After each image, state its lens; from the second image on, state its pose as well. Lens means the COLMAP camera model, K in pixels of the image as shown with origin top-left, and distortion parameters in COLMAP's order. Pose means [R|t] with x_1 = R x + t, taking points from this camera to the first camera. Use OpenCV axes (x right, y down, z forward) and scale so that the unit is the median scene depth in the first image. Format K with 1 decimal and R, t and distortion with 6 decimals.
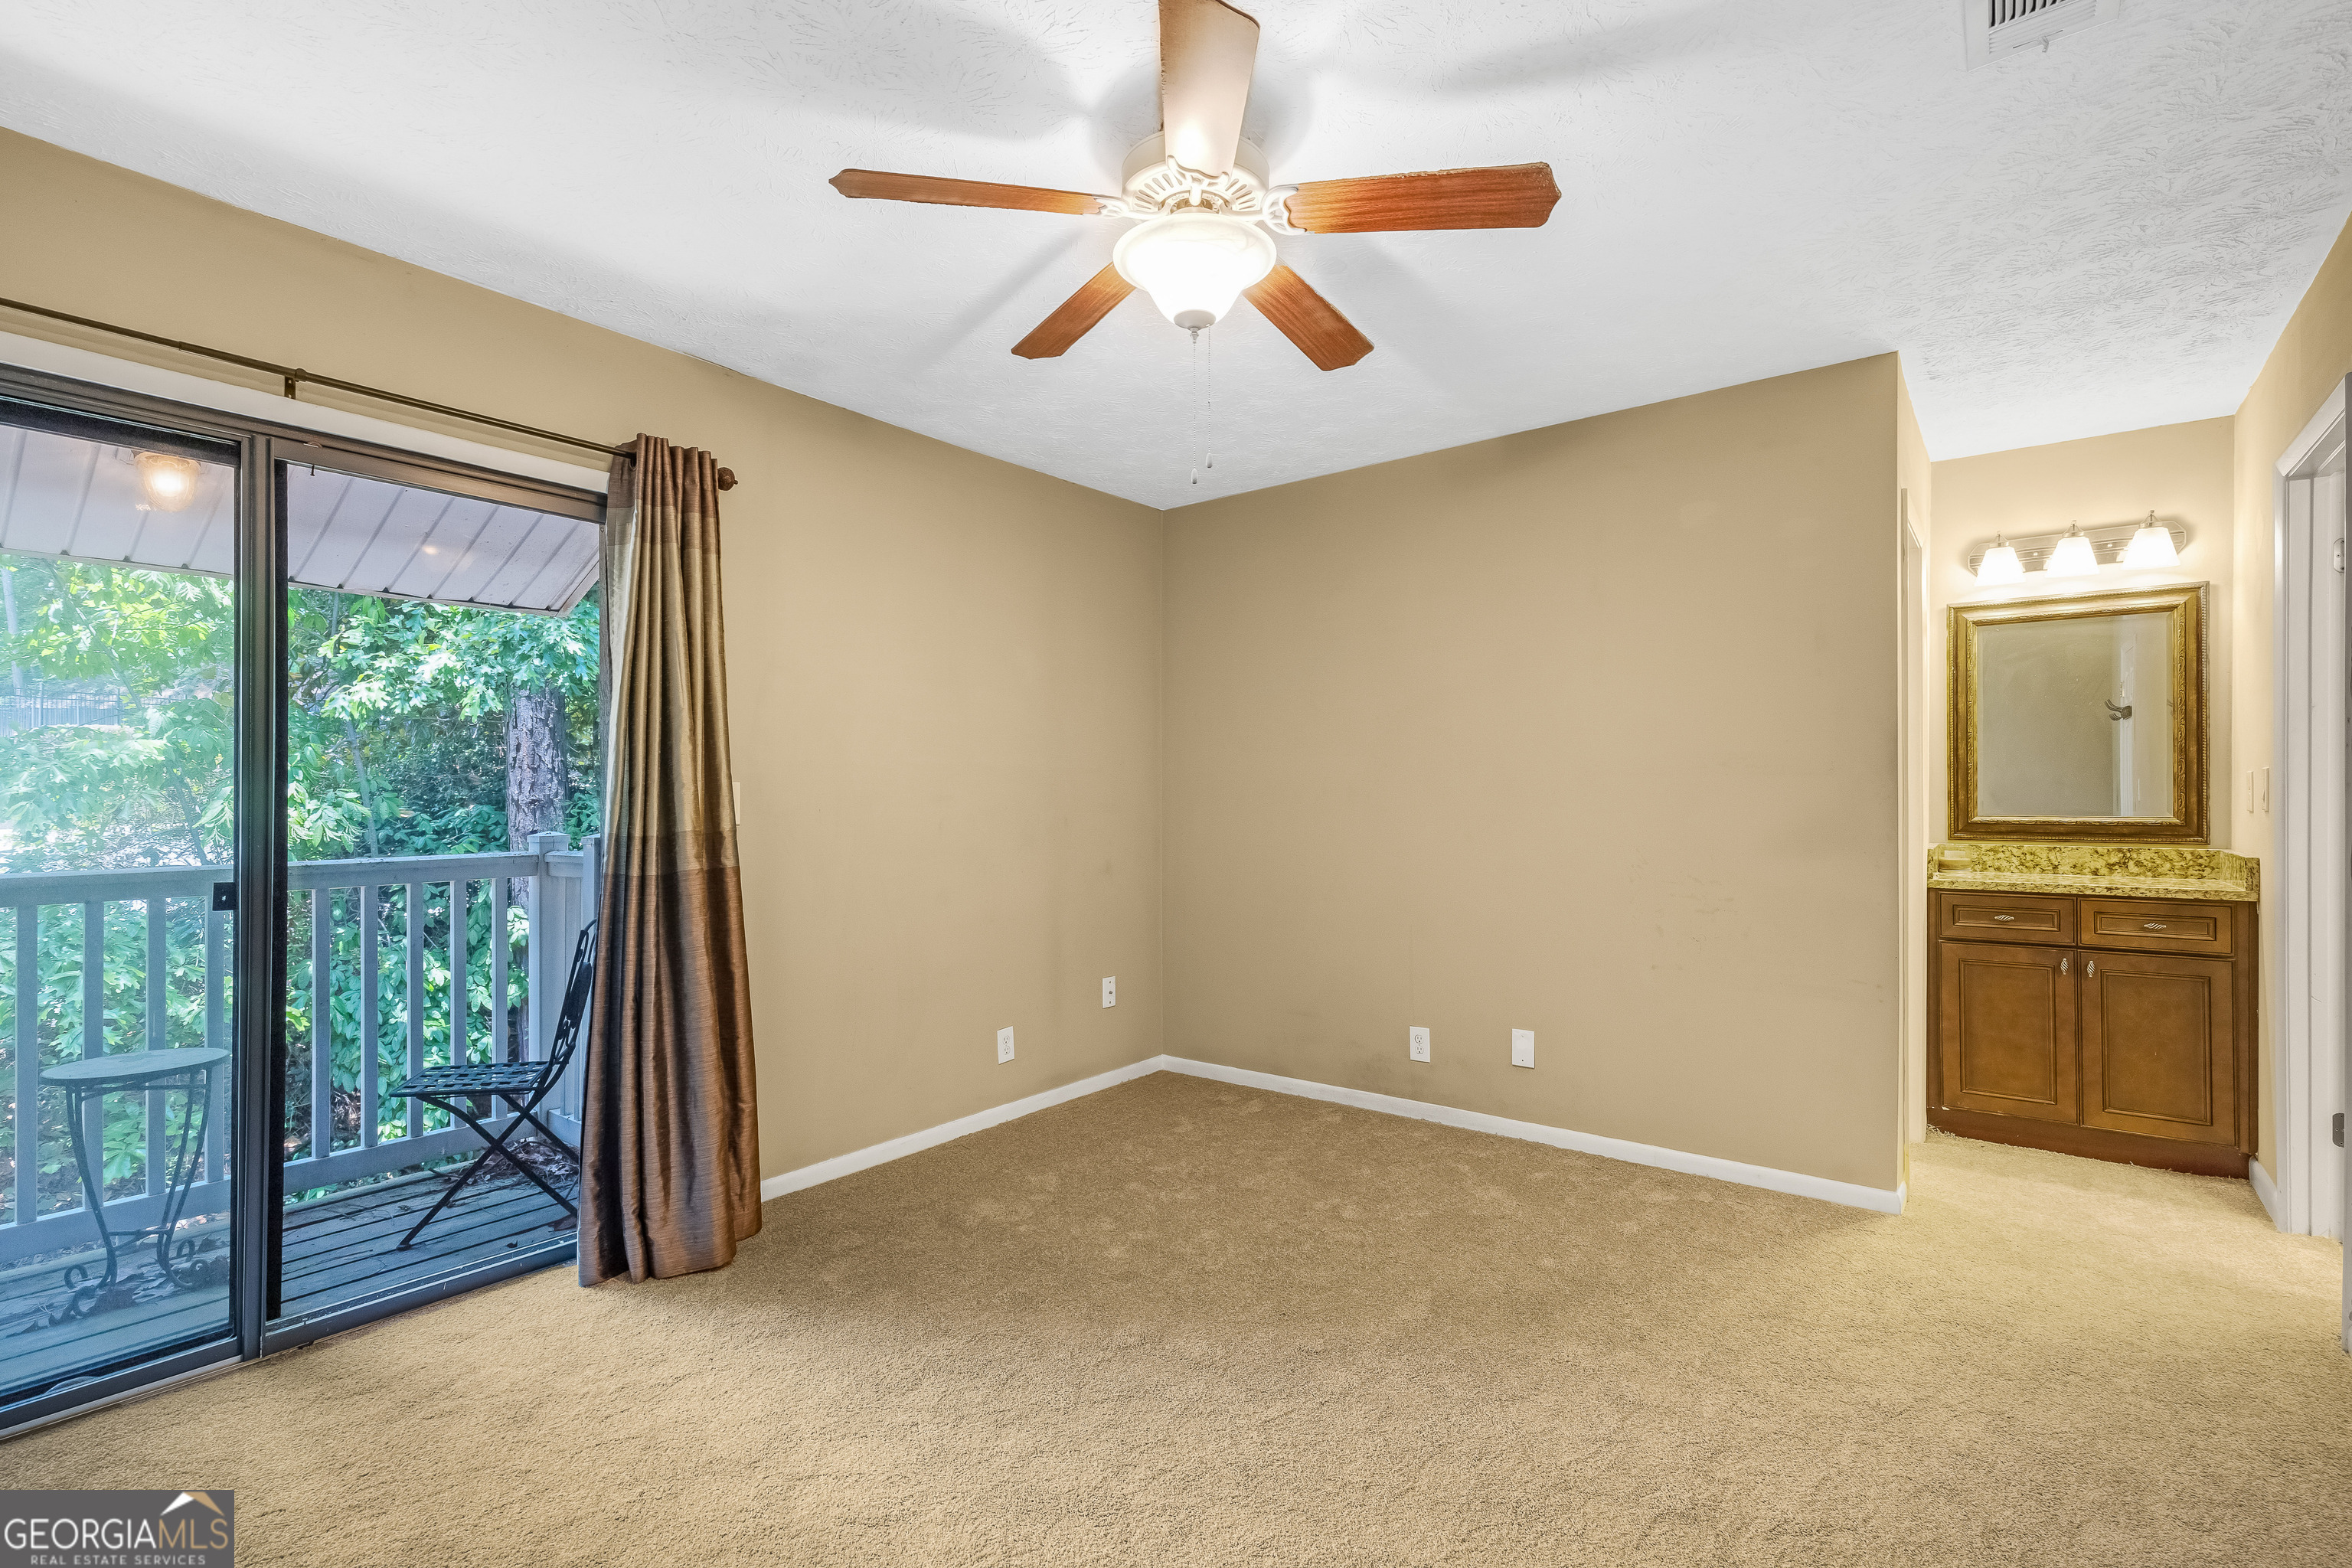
lens RADIAL K [[1072.7, 0, 1166.3], [0, 1072.7, 785.0], [0, 0, 1]] dist [0.005590, 0.000324]
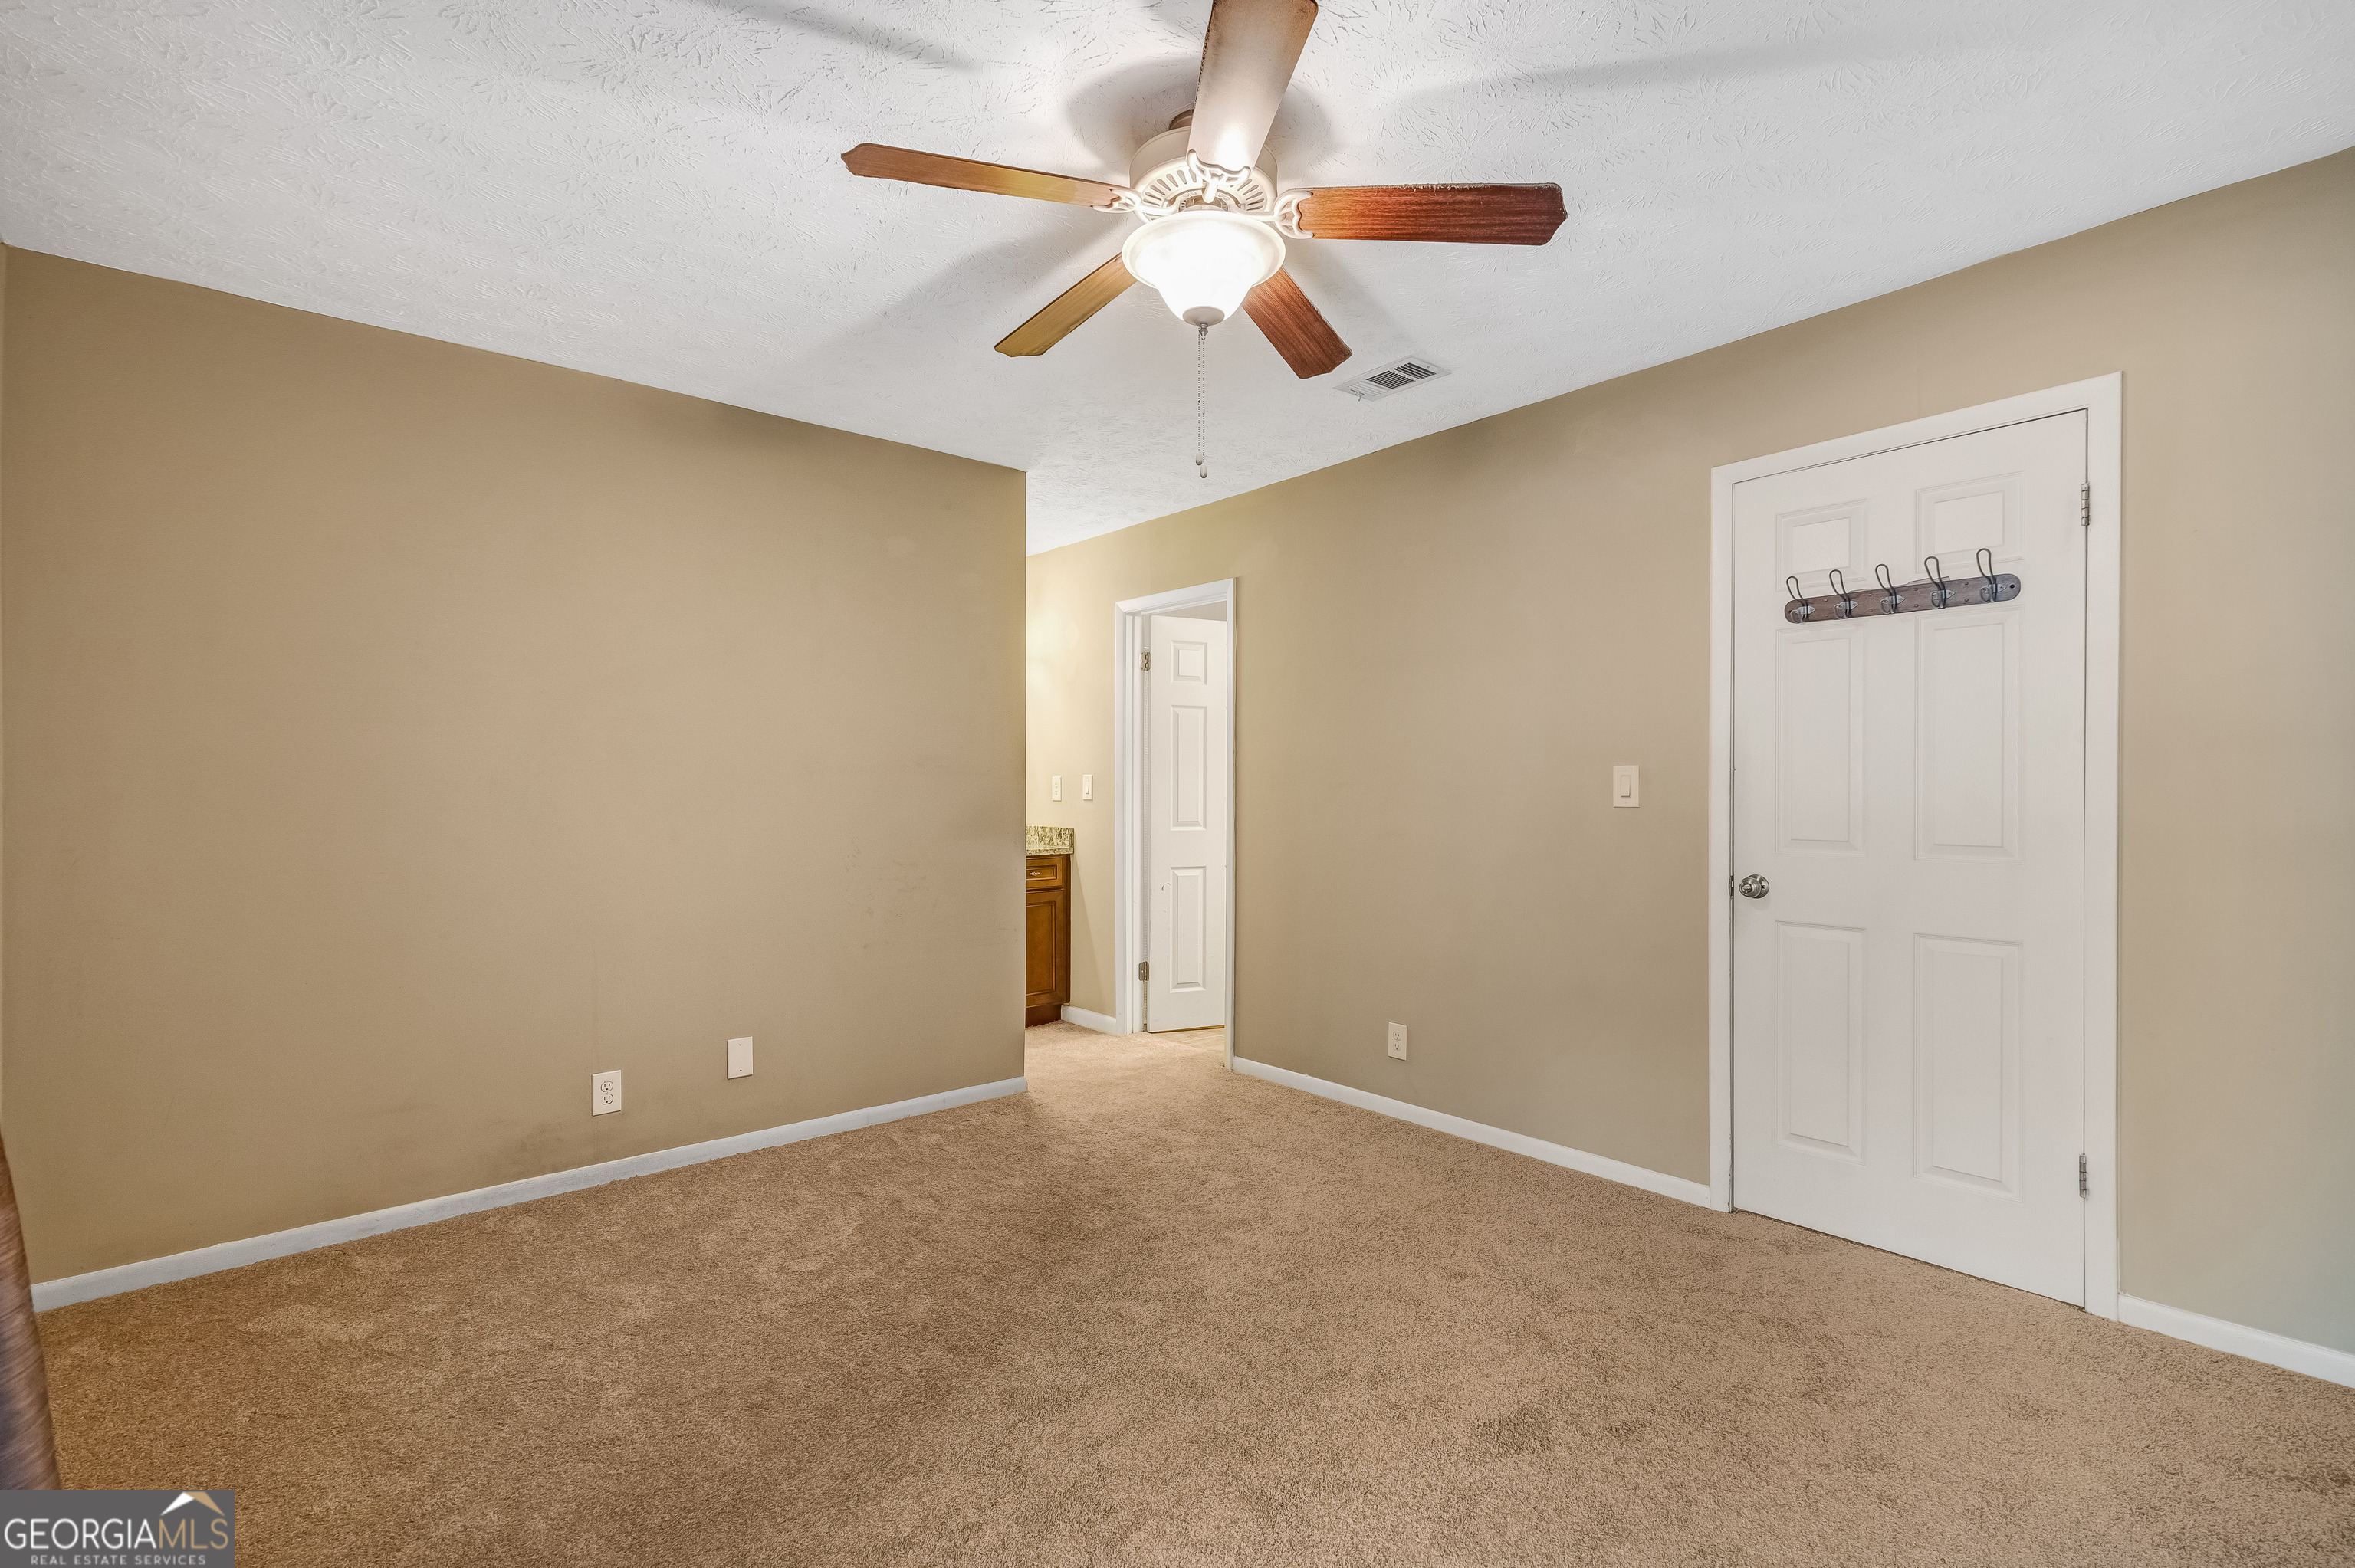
lens RADIAL K [[1073.9, 0, 1168.5], [0, 1073.9, 791.4], [0, 0, 1]] dist [0.005590, 0.000324]
pose [[0.199566, -0.000055, 0.979884, -0.538577], [-0.005208, 0.999986, 0.001117, 0.007608], [-0.979871, -0.005326, 0.199562, 0.455641]]
